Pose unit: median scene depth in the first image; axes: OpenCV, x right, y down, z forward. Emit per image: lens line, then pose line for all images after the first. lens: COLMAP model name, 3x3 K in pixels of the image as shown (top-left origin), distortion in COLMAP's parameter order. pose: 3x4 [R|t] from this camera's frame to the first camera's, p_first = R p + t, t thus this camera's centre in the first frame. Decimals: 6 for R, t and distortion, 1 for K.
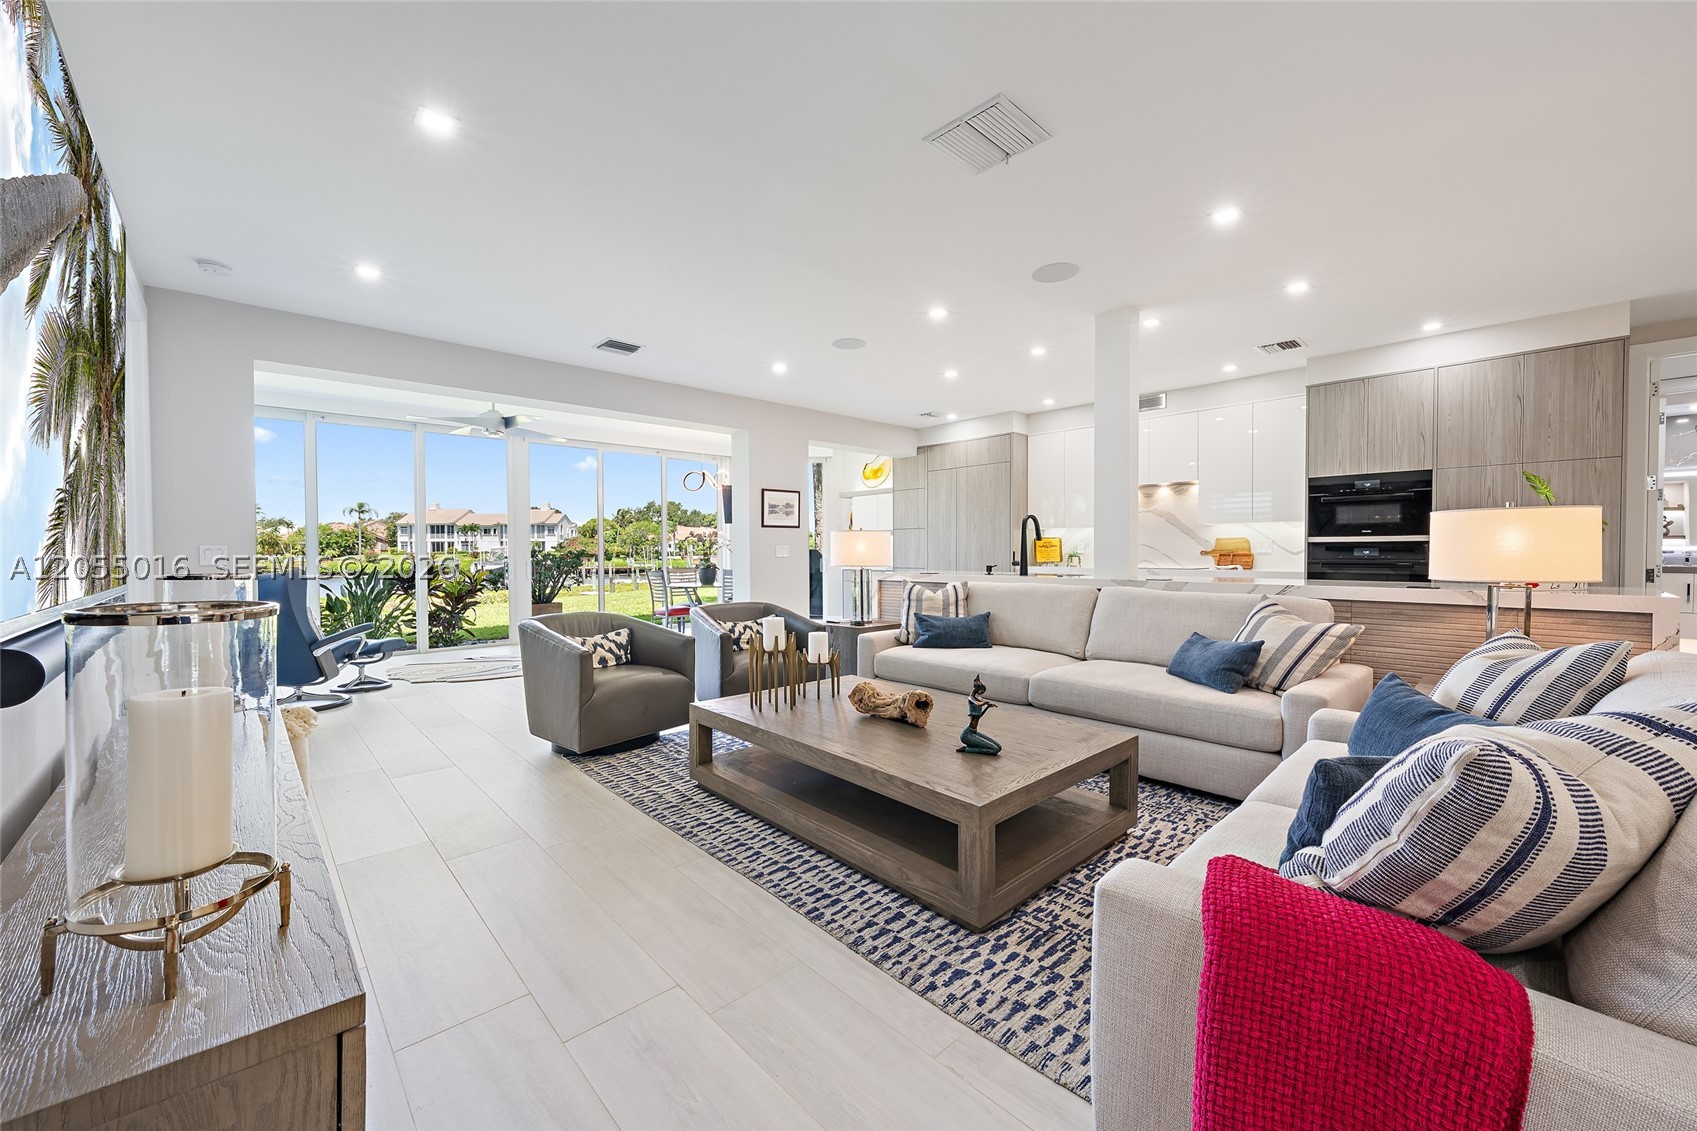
lens RADIAL K [[668.8, 0, 848.7], [0, 668.8, 564.6], [0, 0, 1]] dist [-0.001607, 0.000448]
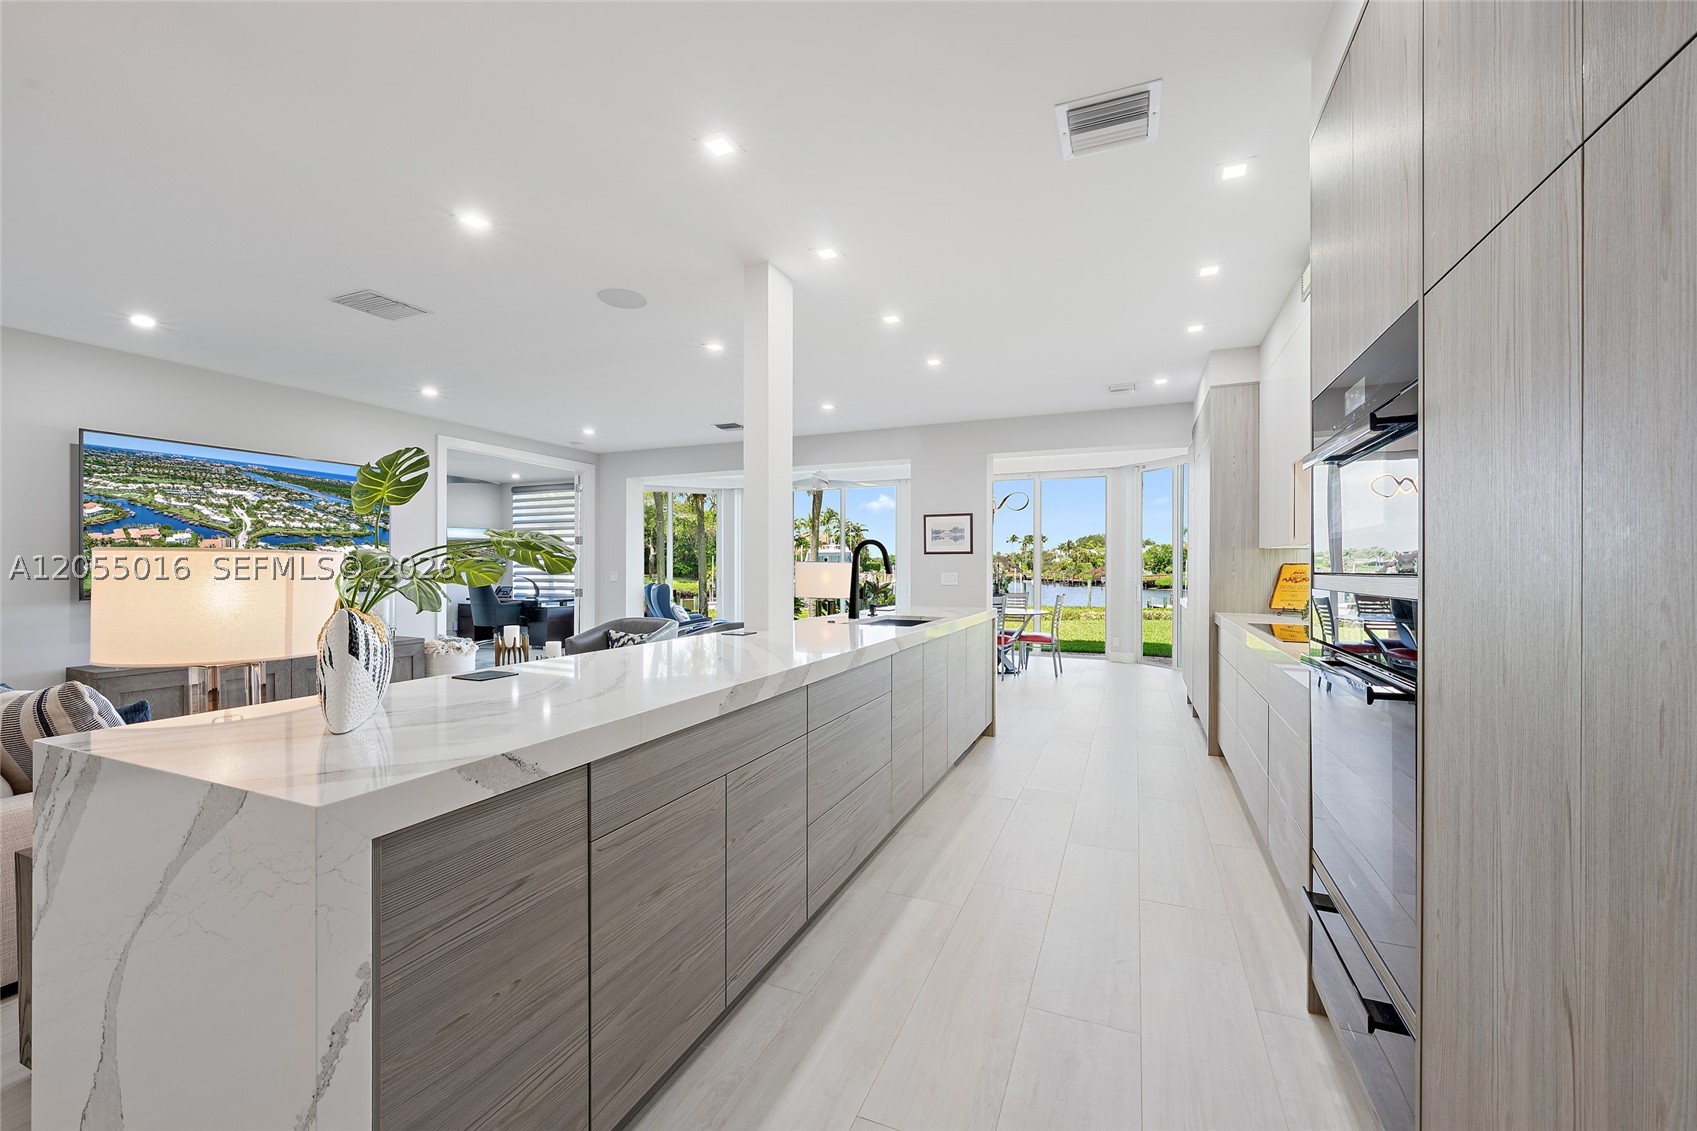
lens RADIAL K [[668.8, 0, 844.9], [0, 668.8, 567.0], [0, 0, 1]] dist [-0.001607, 0.000448]
pose [[0.404720, 0.004681, -0.914429, 0.524943], [-0.023676, 0.999705, -0.005362, -0.020806], [0.914134, 0.023820, 0.404711, 0.360005]]
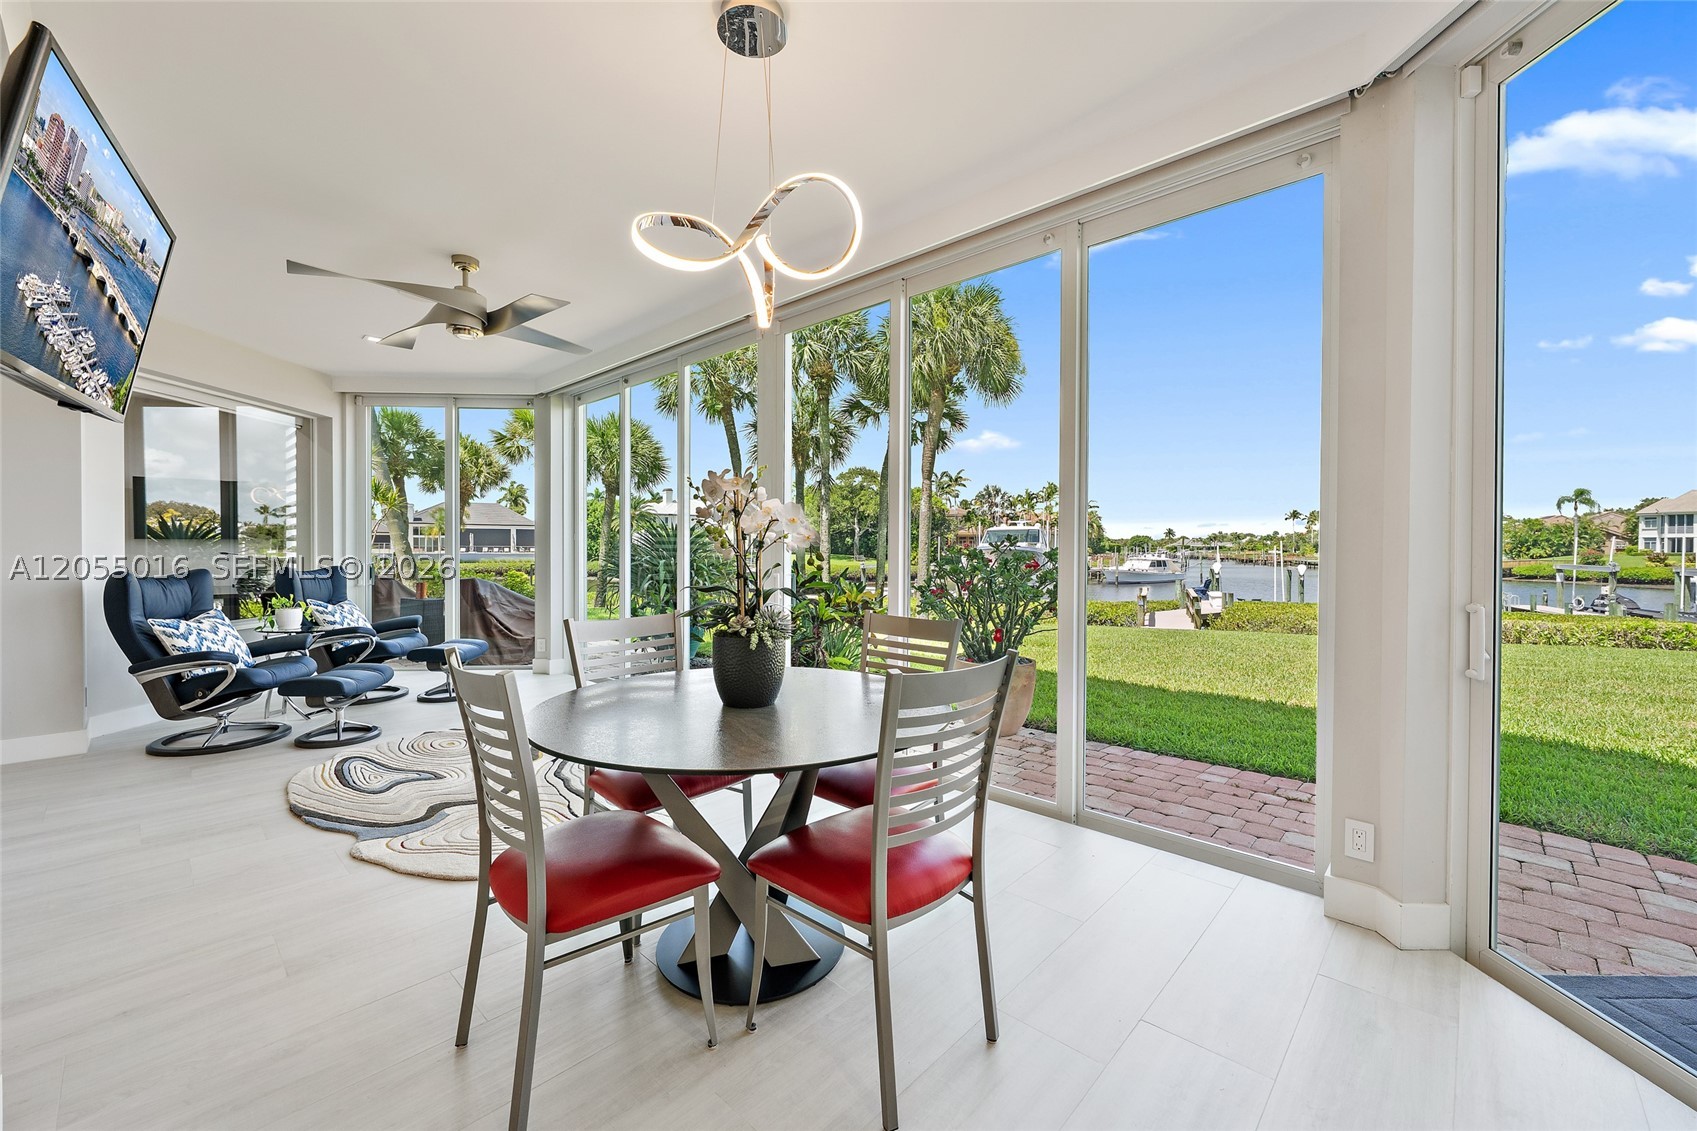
lens RADIAL K [[668.8, 0, 851.5], [0, 668.8, 558.5], [0, 0, 1]] dist [-0.001607, 0.000448]
pose [[0.075999, 0.019499, -0.996917, 0.105986], [-0.025357, 0.999523, 0.017616, -0.024869], [0.996785, 0.023940, 0.076457, 0.780465]]
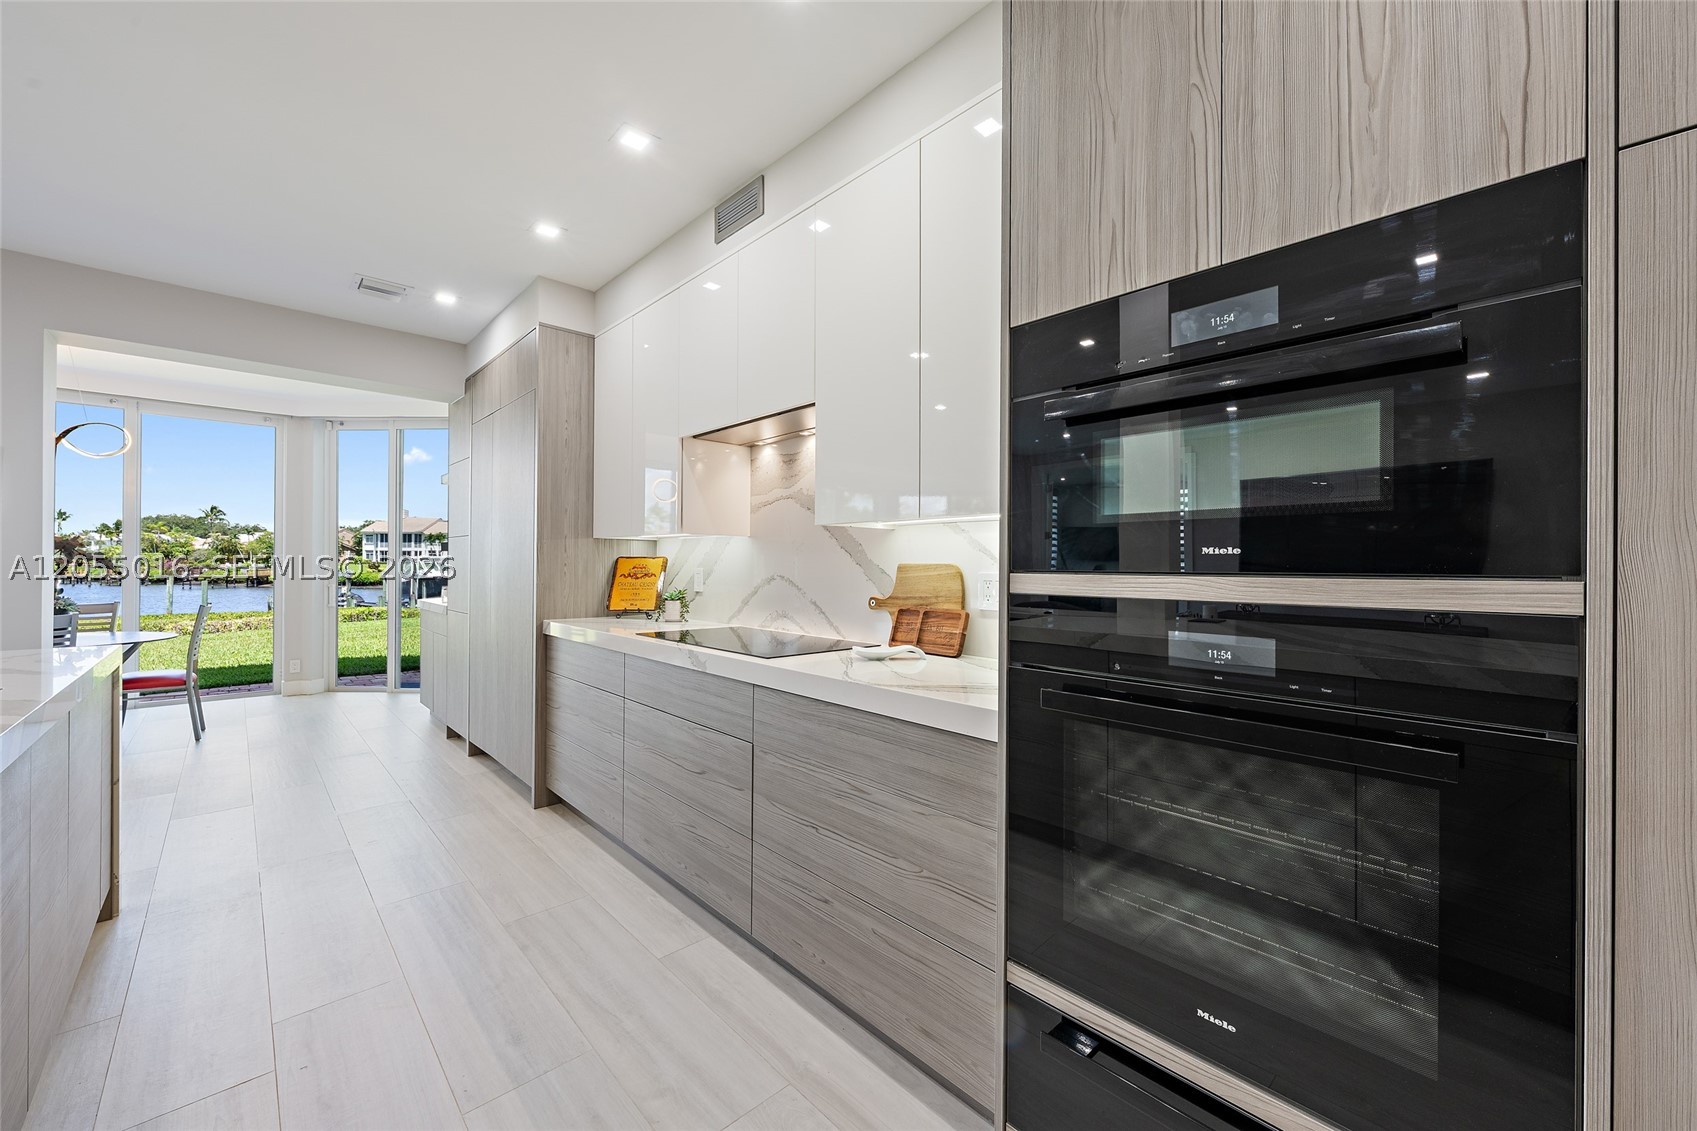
lens RADIAL K [[668.8, 0, 851.6], [0, 668.8, 567.9], [0, 0, 1]] dist [-0.001607, 0.000448]
pose [[0.999945, 0.009505, 0.004452, 0.357009], [-0.009440, 0.999849, -0.014575, -0.021847], [-0.004590, 0.014533, 0.999884, 0.429769]]
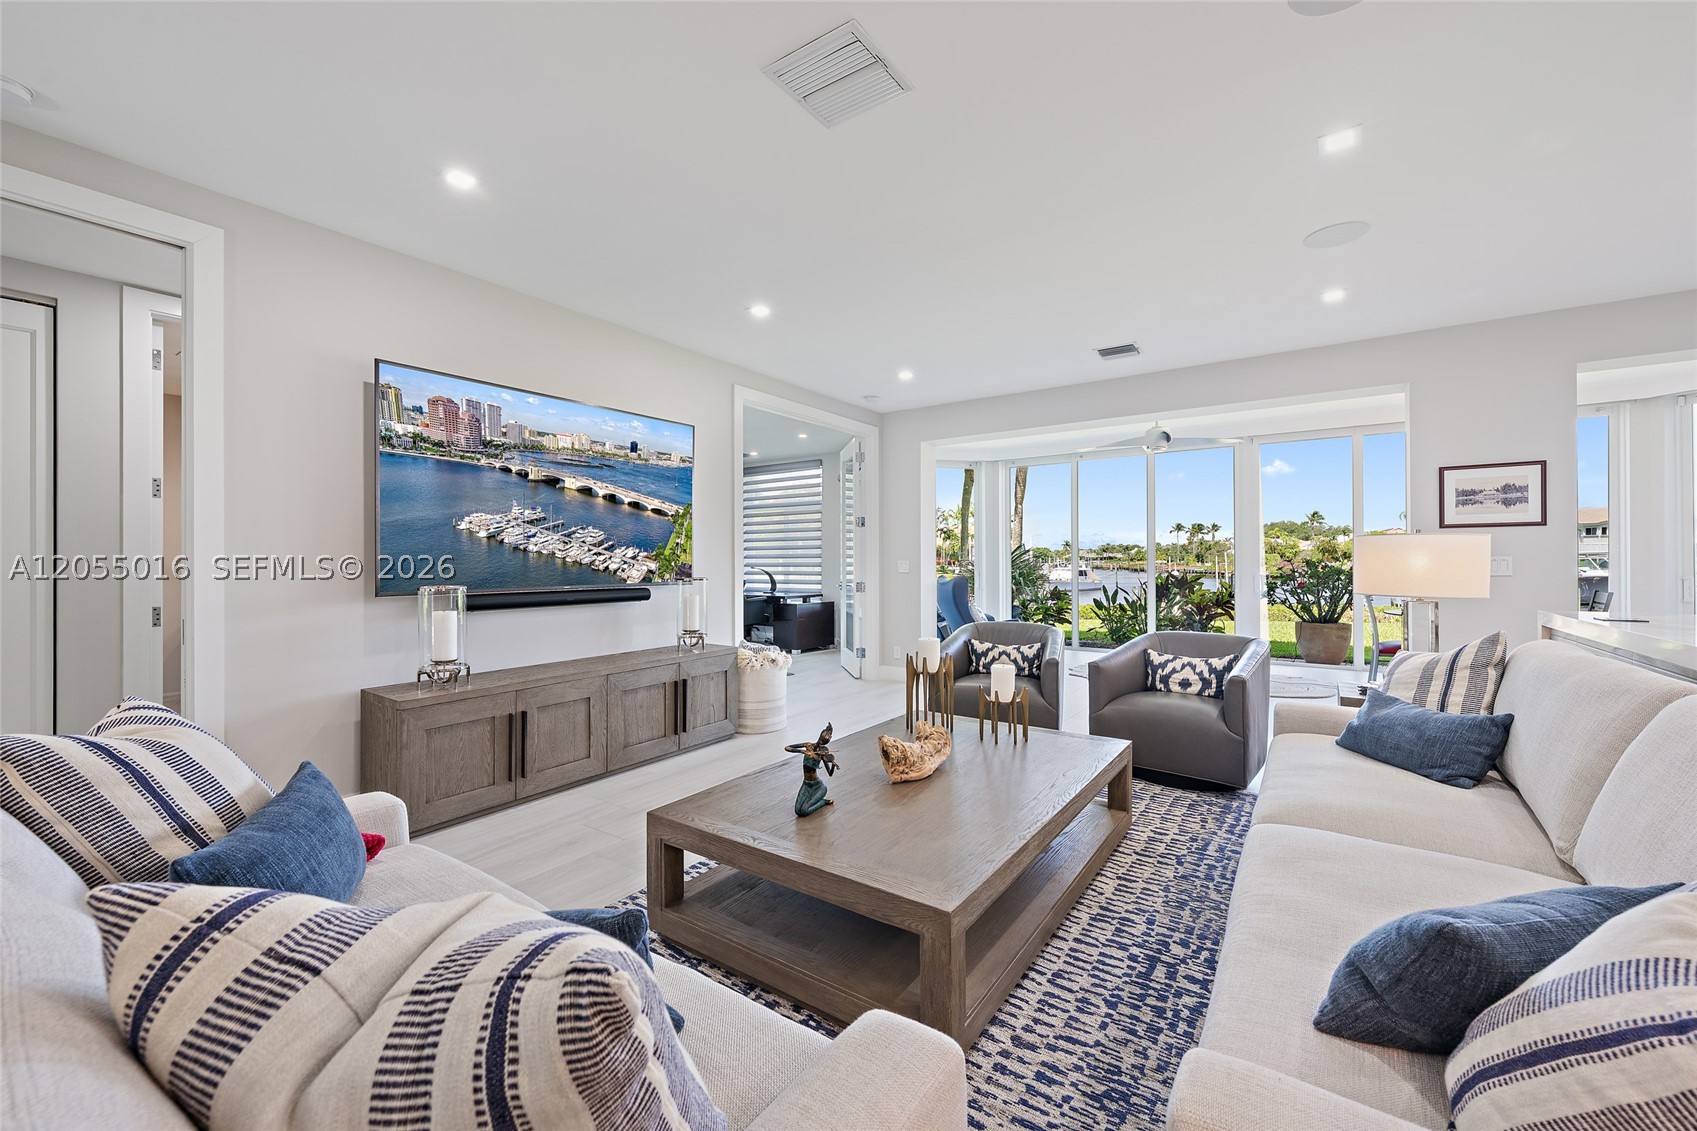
lens RADIAL K [[668.8, 0, 836.6], [0, 668.8, 560.6], [0, 0, 1]] dist [-0.001607, 0.000448]
pose [[0.209394, 0.001796, -0.977830, 0.270517], [-0.017067, 0.999853, -0.001819, -0.009986], [0.977682, 0.017070, 0.209394, 0.222187]]
